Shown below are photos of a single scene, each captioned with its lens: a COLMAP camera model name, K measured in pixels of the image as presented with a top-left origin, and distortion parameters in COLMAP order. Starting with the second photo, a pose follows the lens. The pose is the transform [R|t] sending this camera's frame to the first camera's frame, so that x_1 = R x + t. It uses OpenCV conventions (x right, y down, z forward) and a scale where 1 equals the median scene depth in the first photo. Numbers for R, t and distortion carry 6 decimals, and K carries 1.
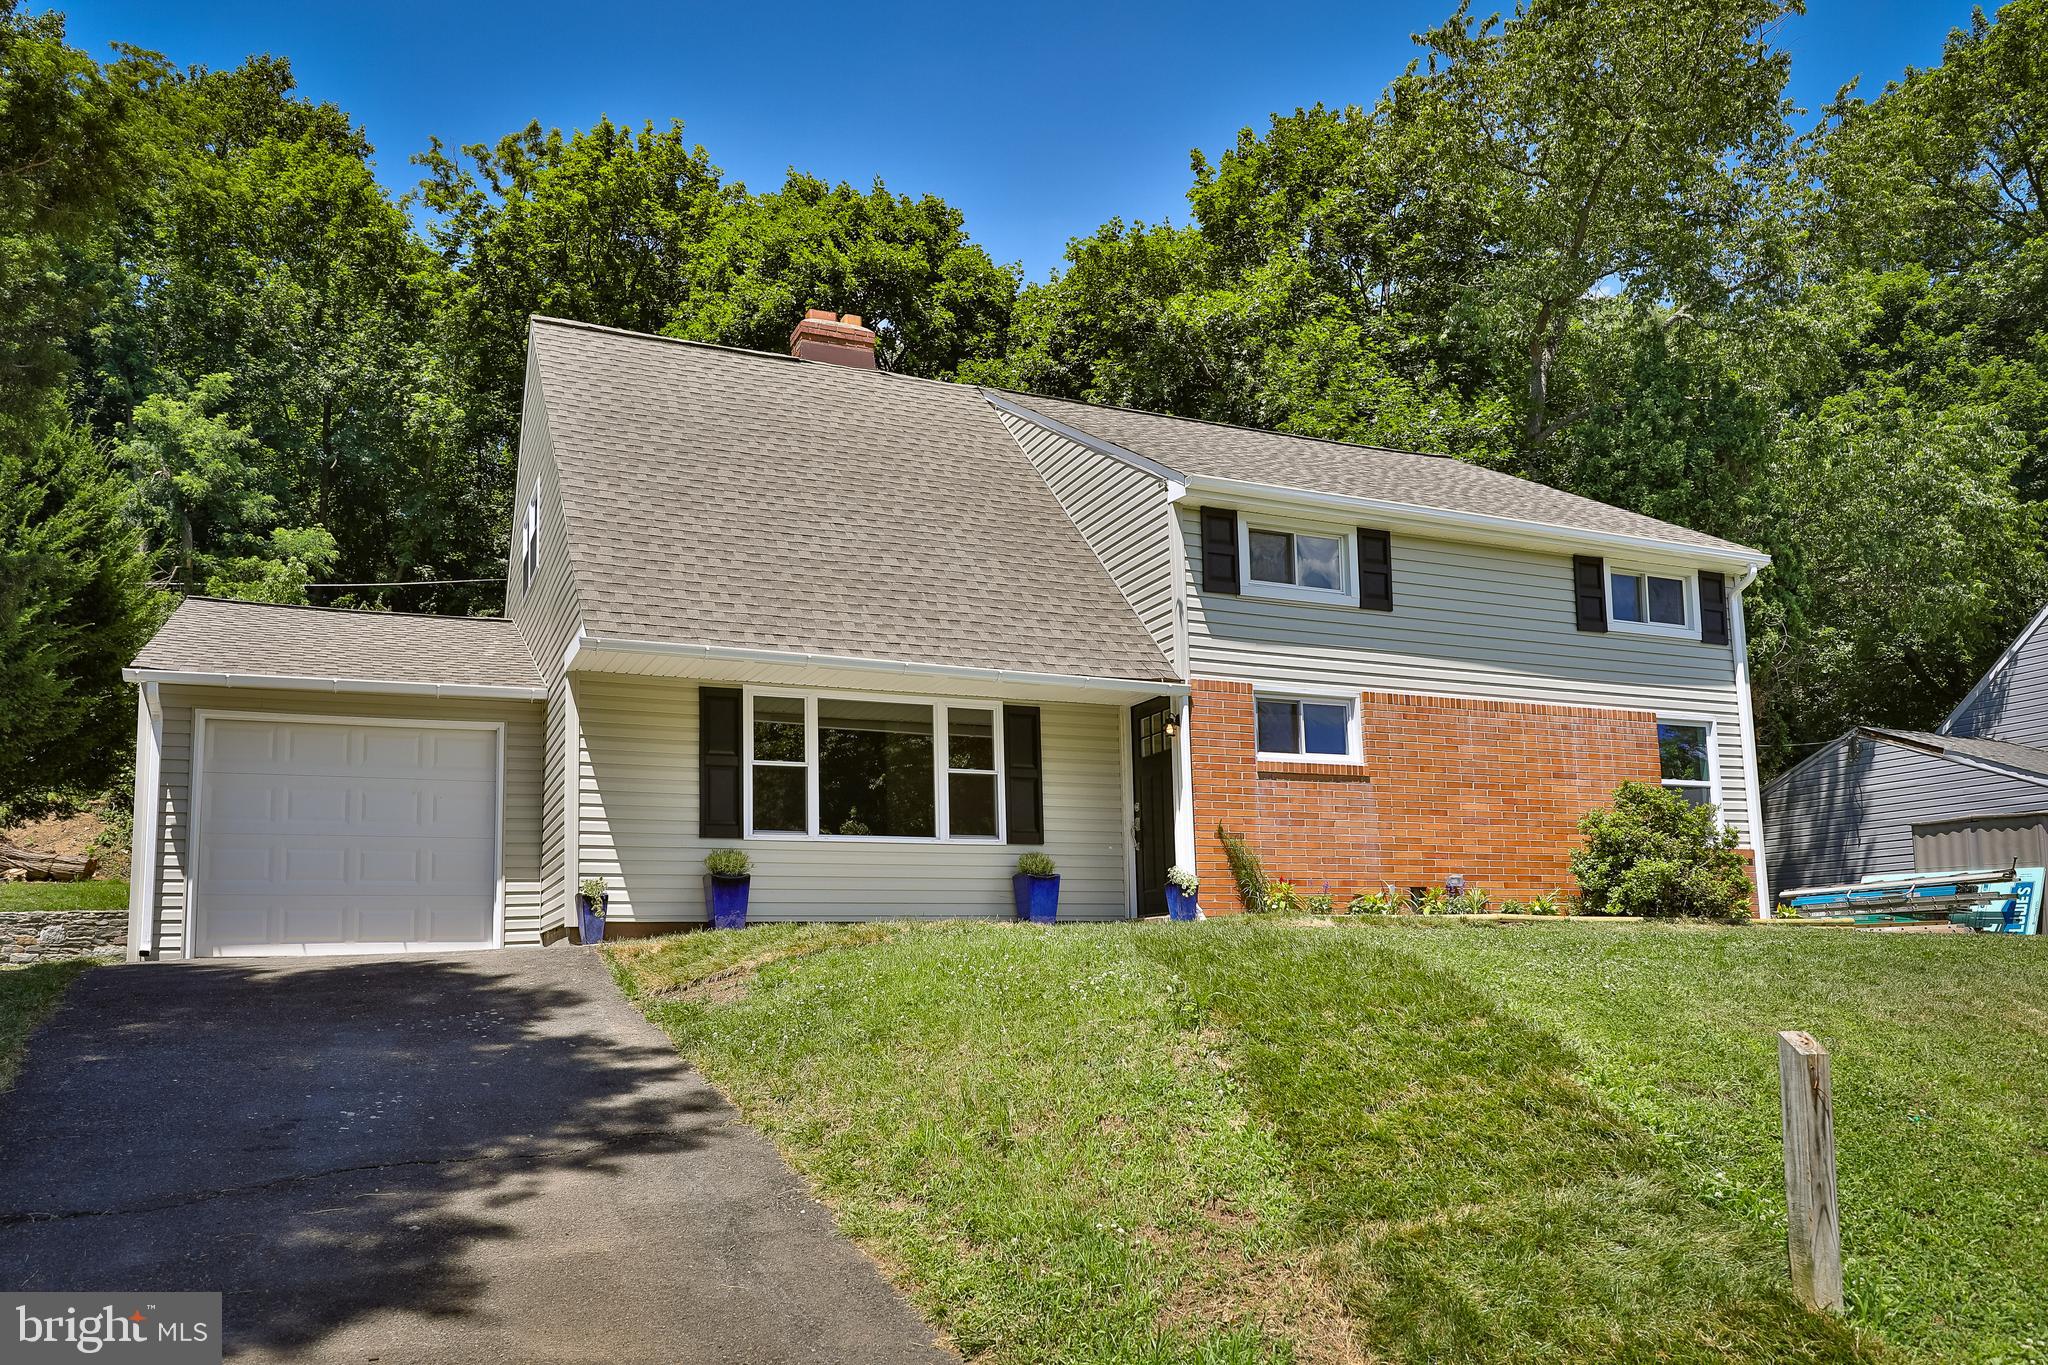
lens RADIAL K [[1398.0, 0, 1021.9], [0, 1398.0, 665.8], [0, 0, 1]] dist [0.007416, 0.004309]
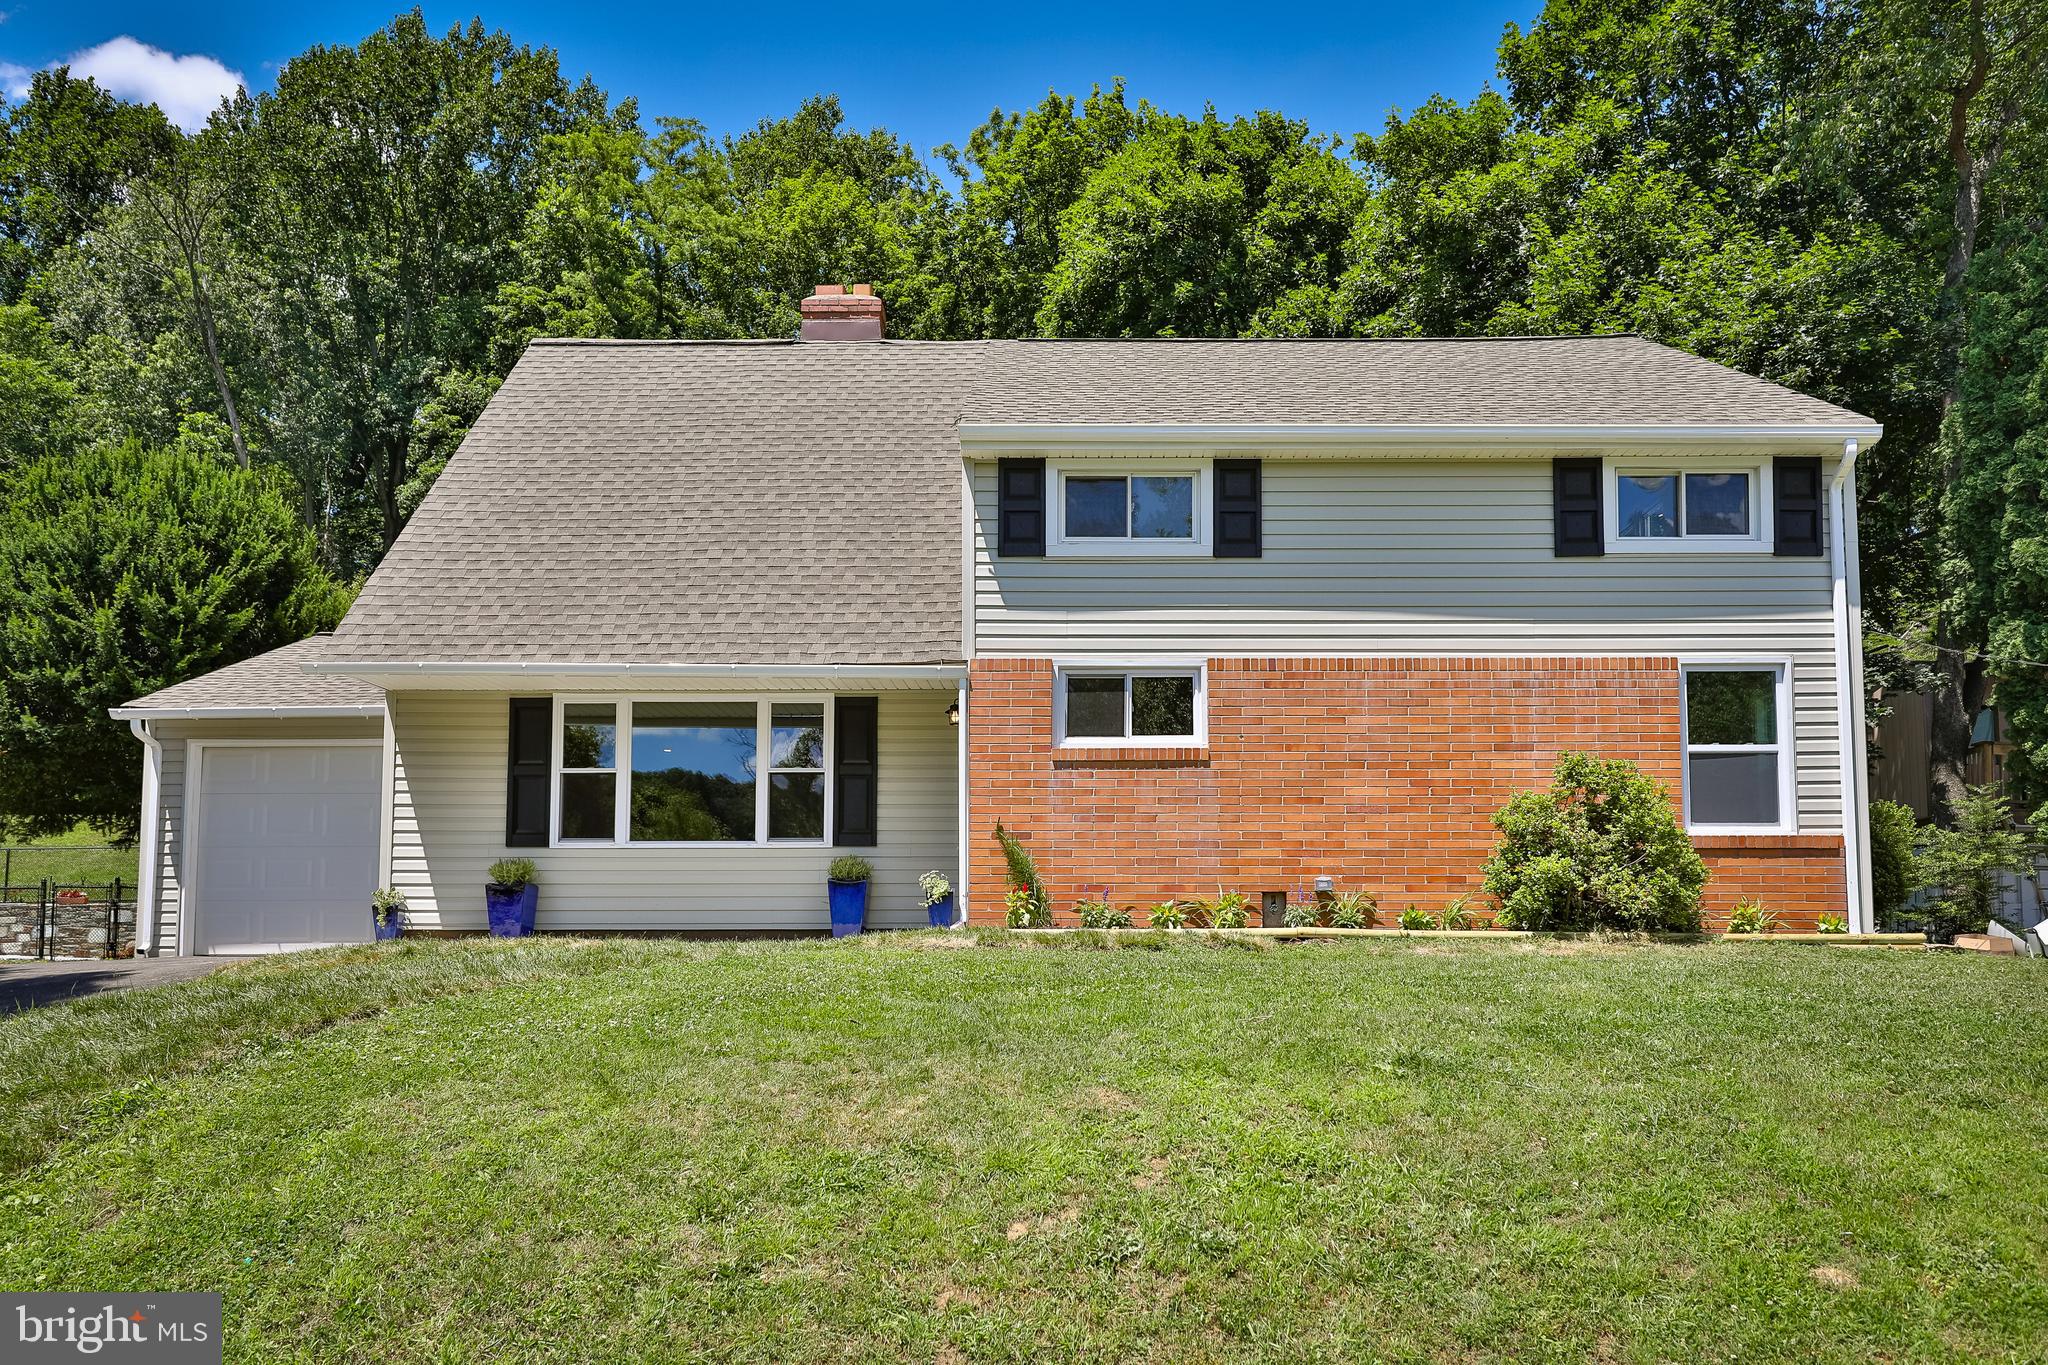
lens RADIAL K [[1459.4, 0, 1024.7], [0, 1459.4, 700.1], [0, 0, 1]] dist [0.015003, -0.001411]
pose [[0.918422, -0.051806, -0.392196, 0.481512], [0.070071, 0.997016, 0.032390, 0.007491], [0.389348, -0.057229, 0.919311, 0.157614]]
